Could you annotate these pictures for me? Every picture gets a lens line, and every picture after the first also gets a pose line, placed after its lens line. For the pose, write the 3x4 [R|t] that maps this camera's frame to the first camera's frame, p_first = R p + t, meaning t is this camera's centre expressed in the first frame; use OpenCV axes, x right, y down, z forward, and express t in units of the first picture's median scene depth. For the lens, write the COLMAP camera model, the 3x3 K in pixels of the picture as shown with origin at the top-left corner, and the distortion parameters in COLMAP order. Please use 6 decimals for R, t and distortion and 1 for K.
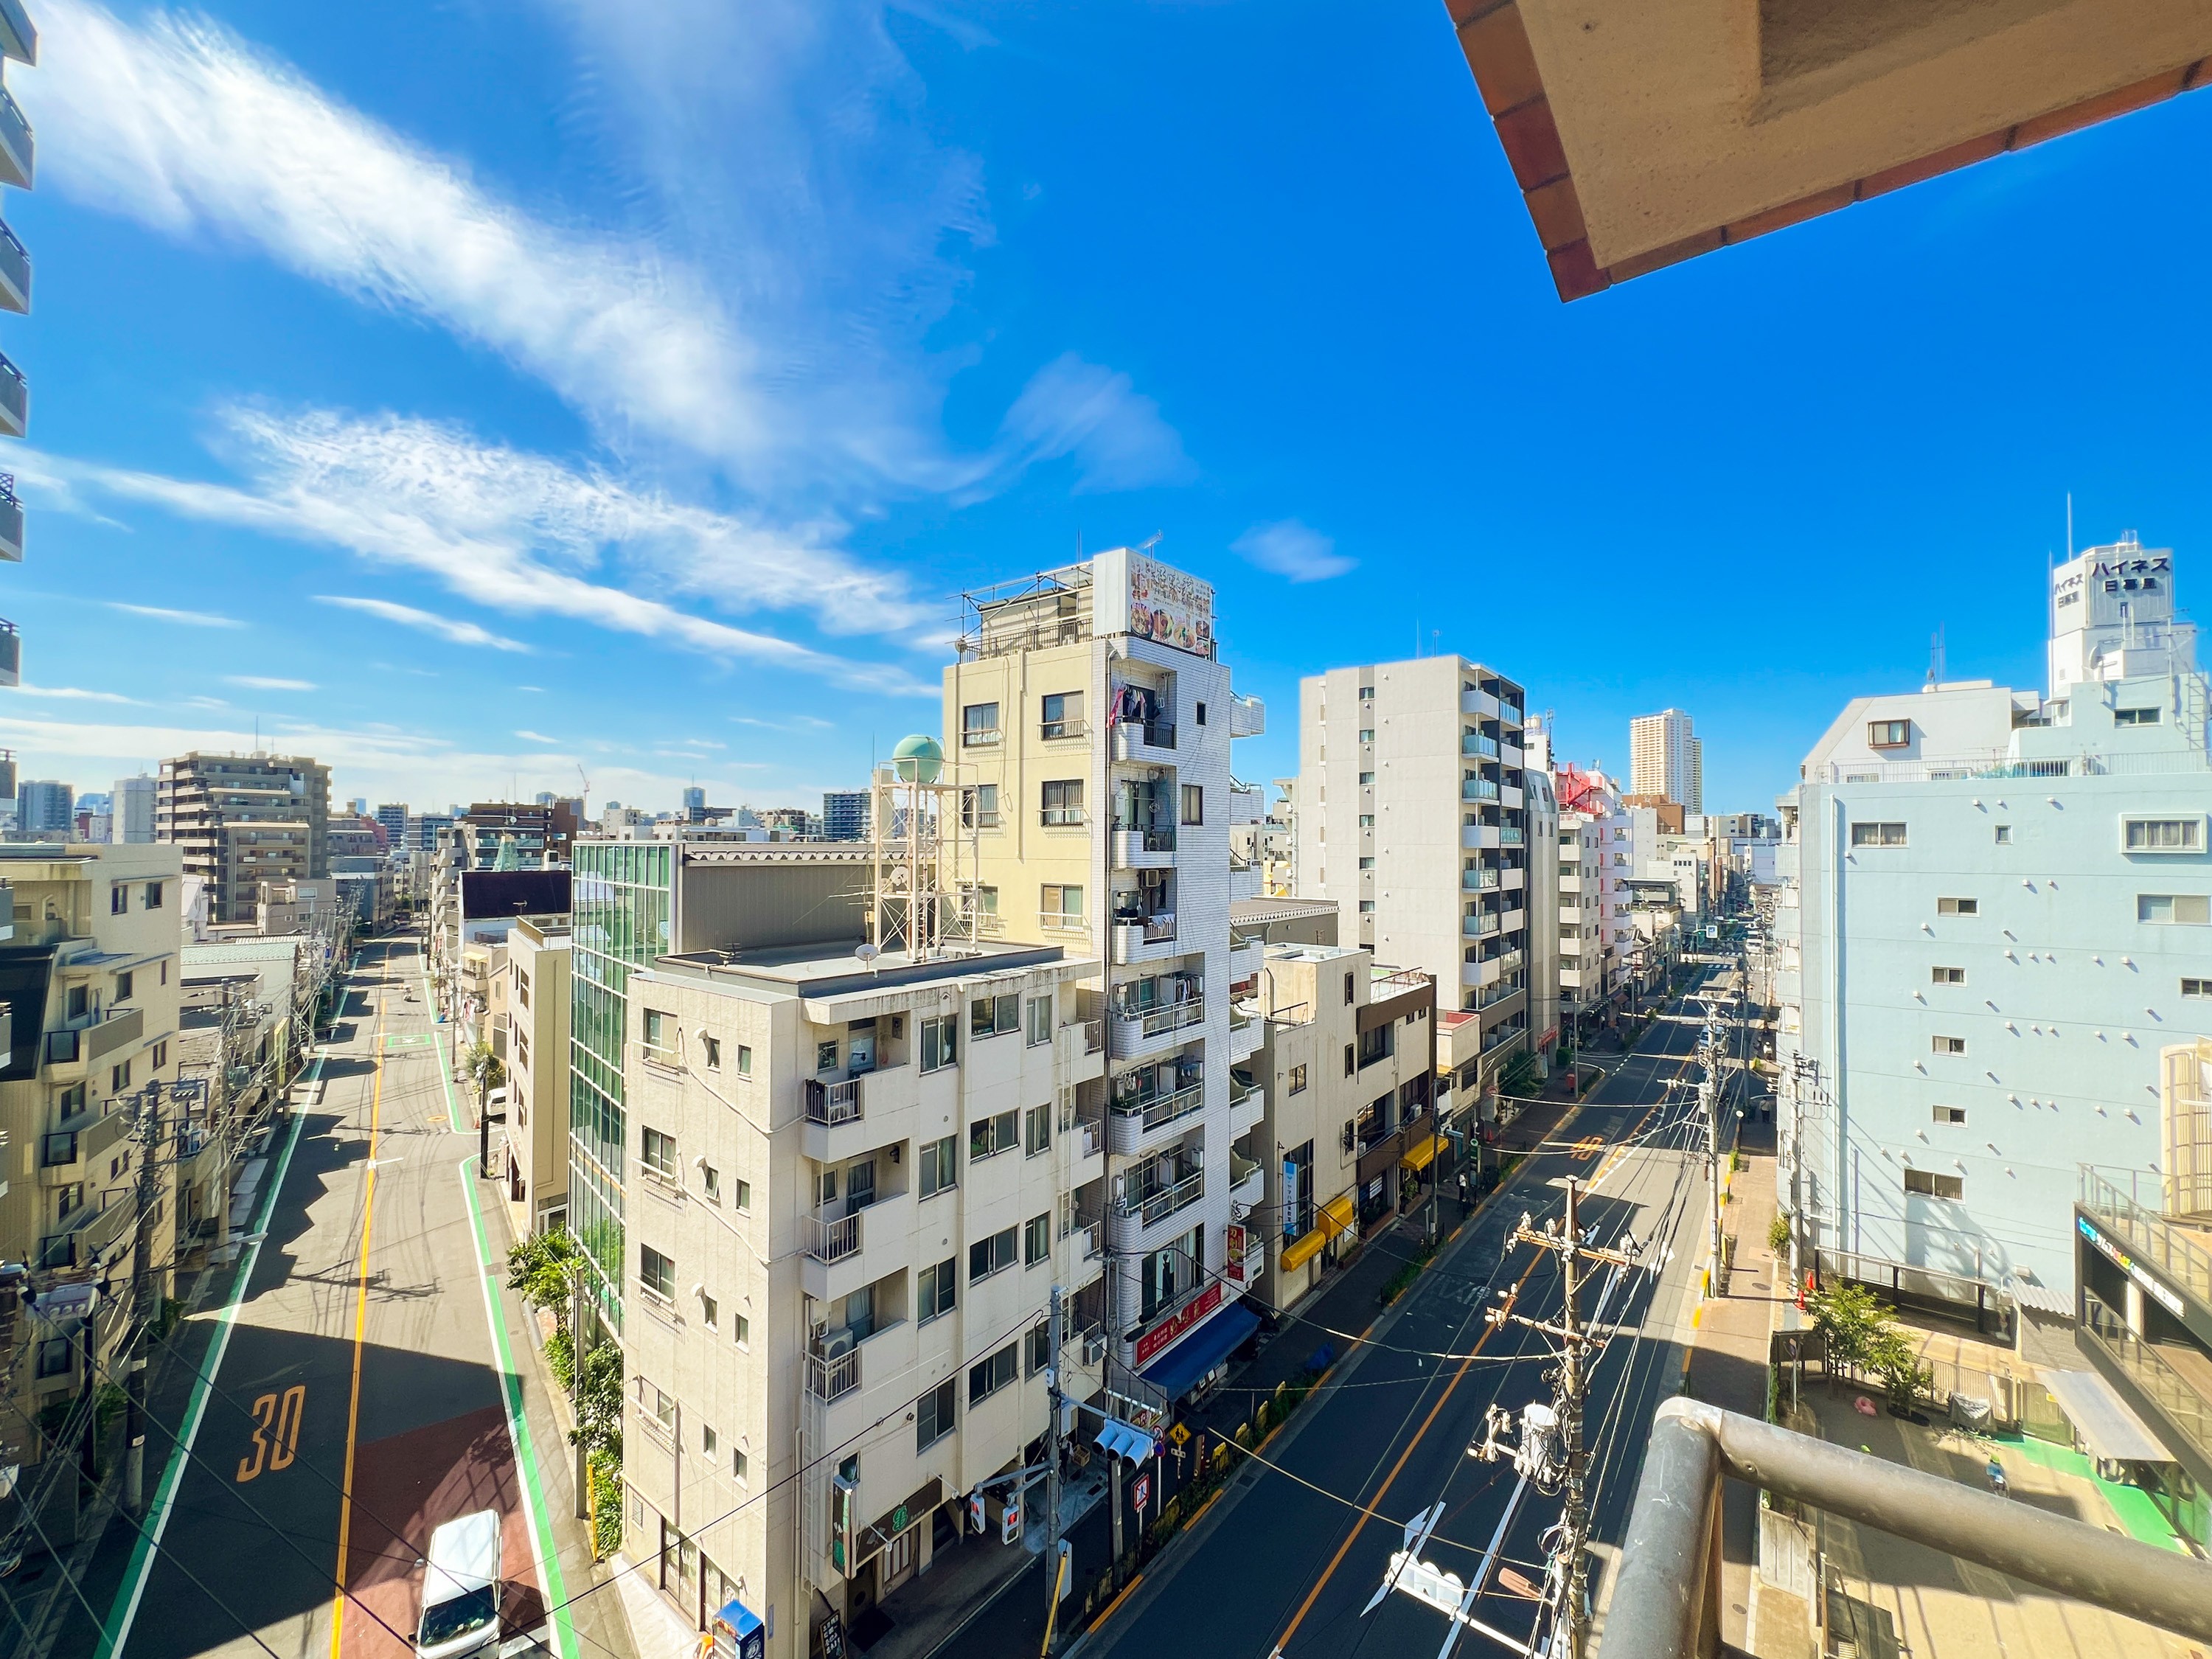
lens RADIAL K [[891.0, 0, 1108.0], [0, 891.0, 831.3], [0, 0, 1]] dist [0.000094, 0.000069]
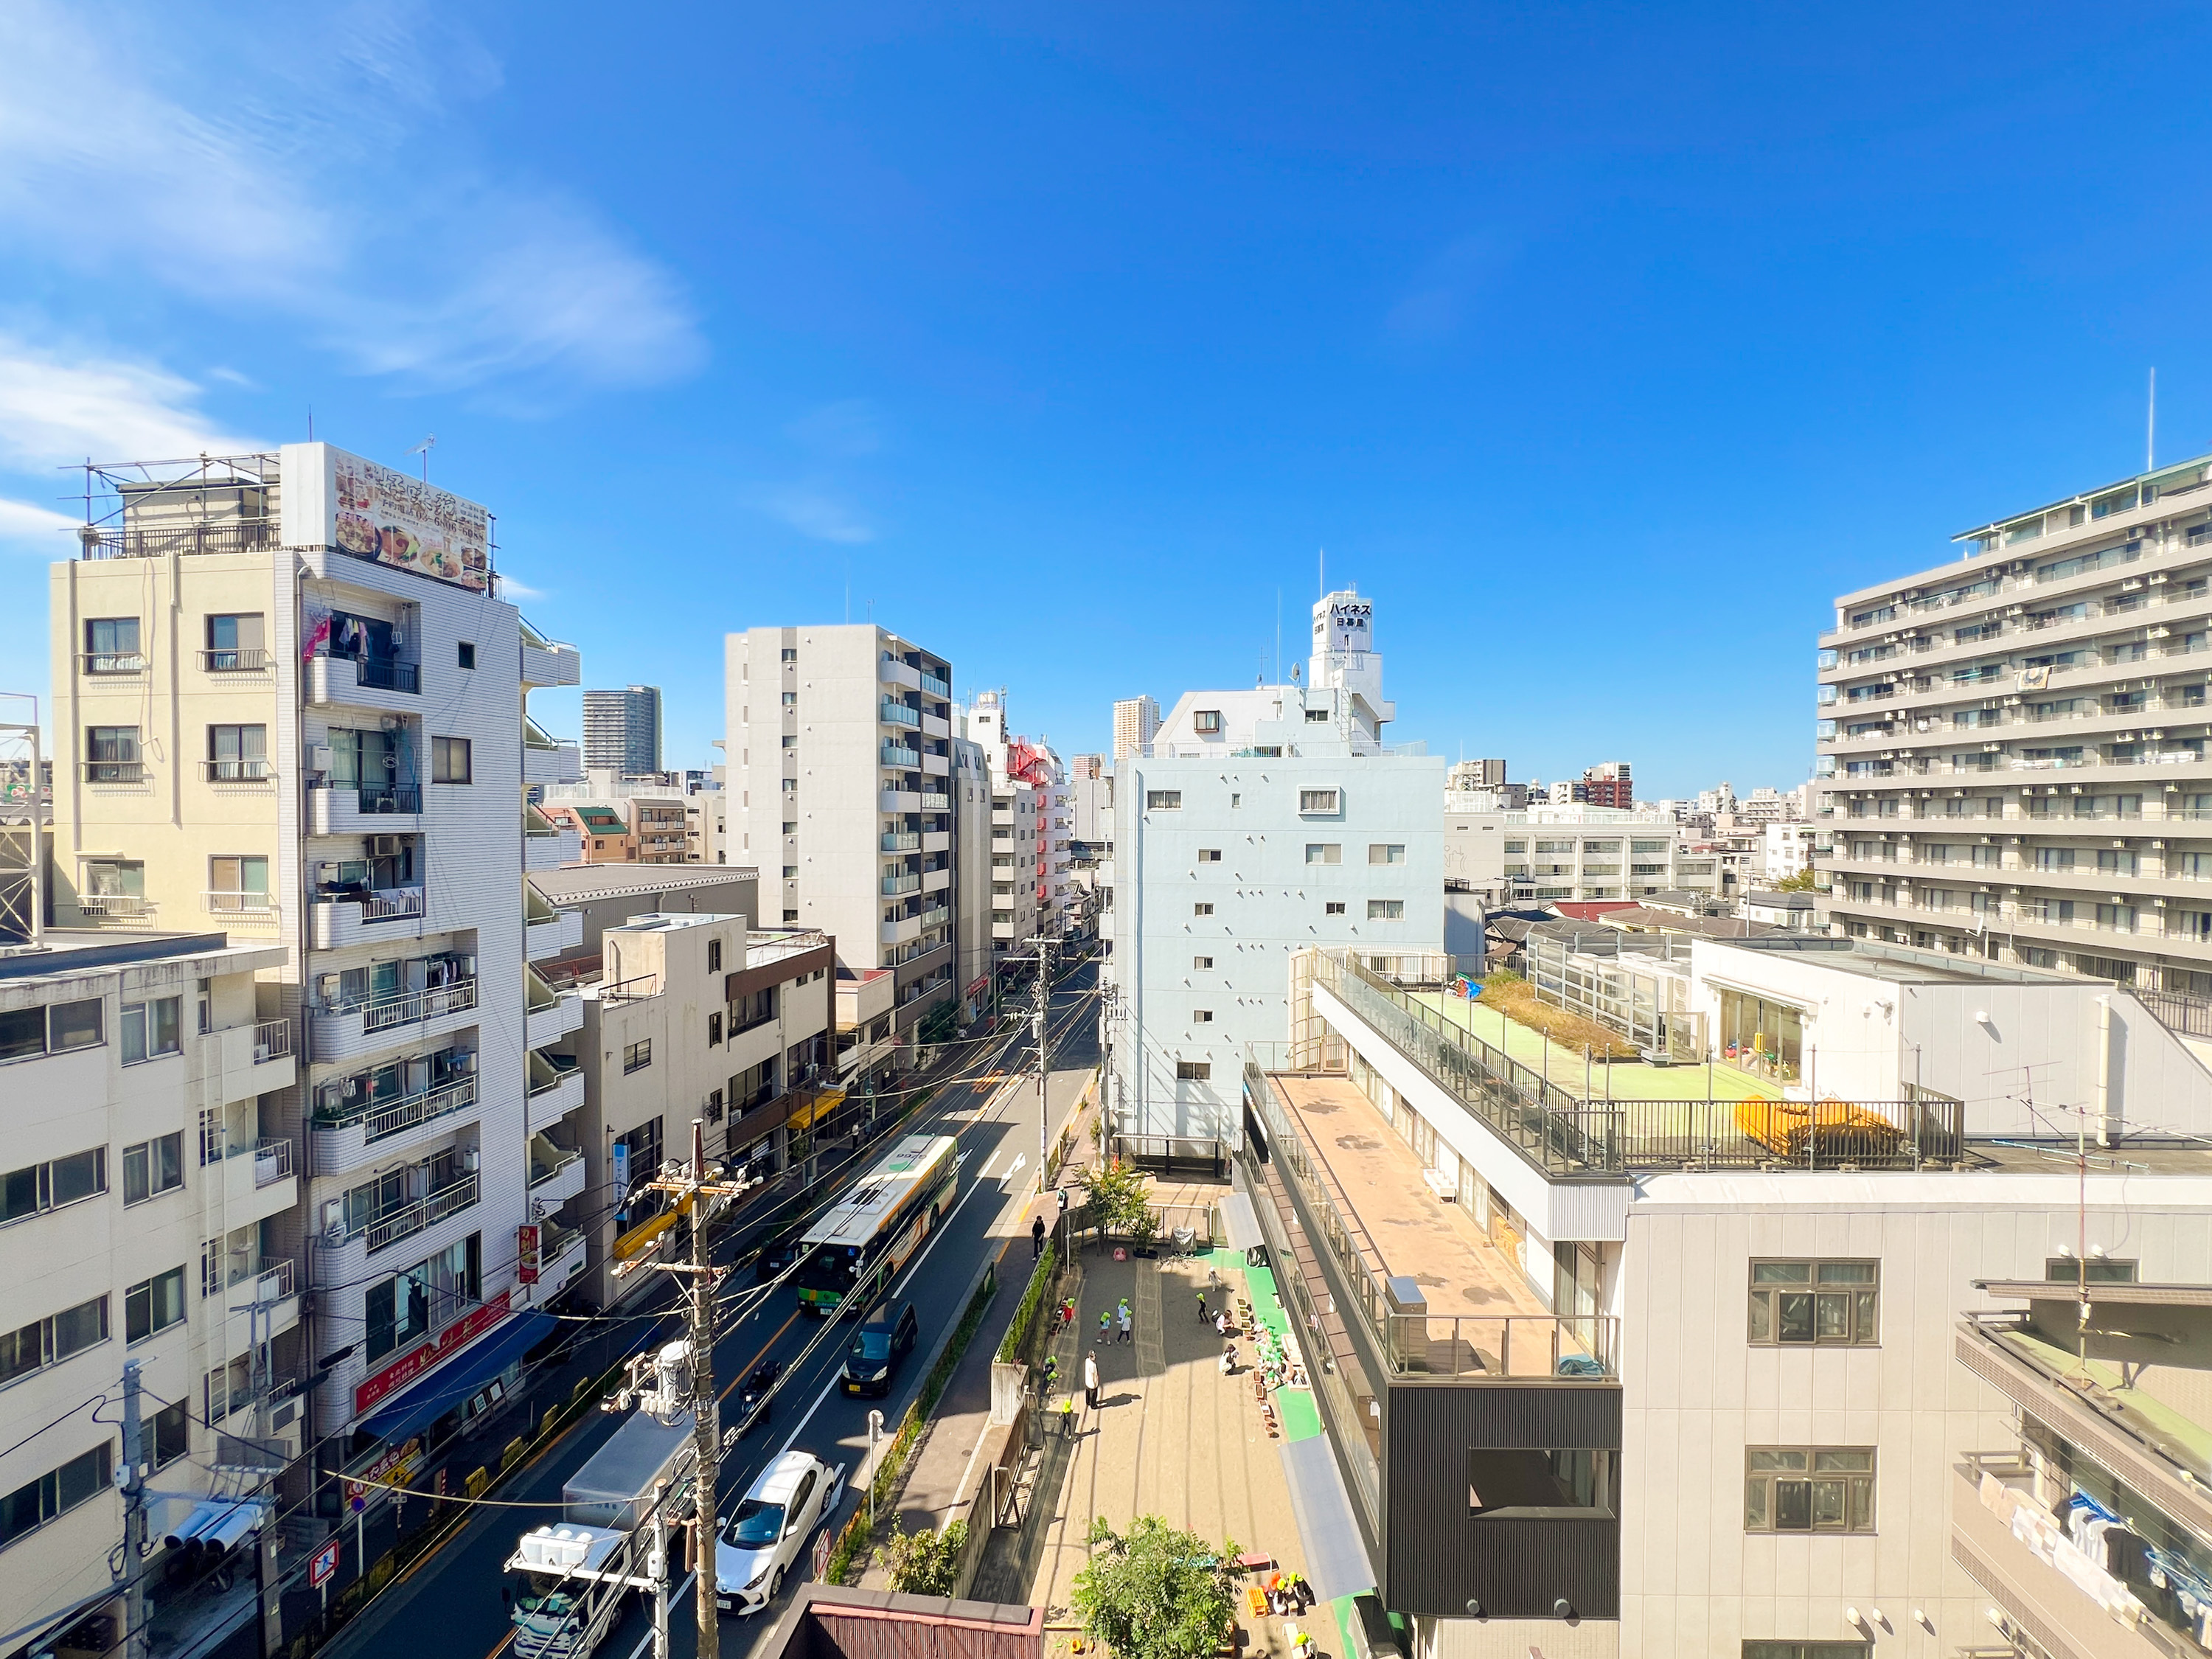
lens RADIAL K [[894.3, 0, 1103.7], [0, 894.3, 832.3], [0, 0, 1]] dist [0.000872, 0.000935]
pose [[0.874804, -0.011694, 0.484335, 0.210893], [-0.006698, 0.999321, 0.036227, 0.004387], [-0.484430, -0.034935, 0.874132, -0.066839]]
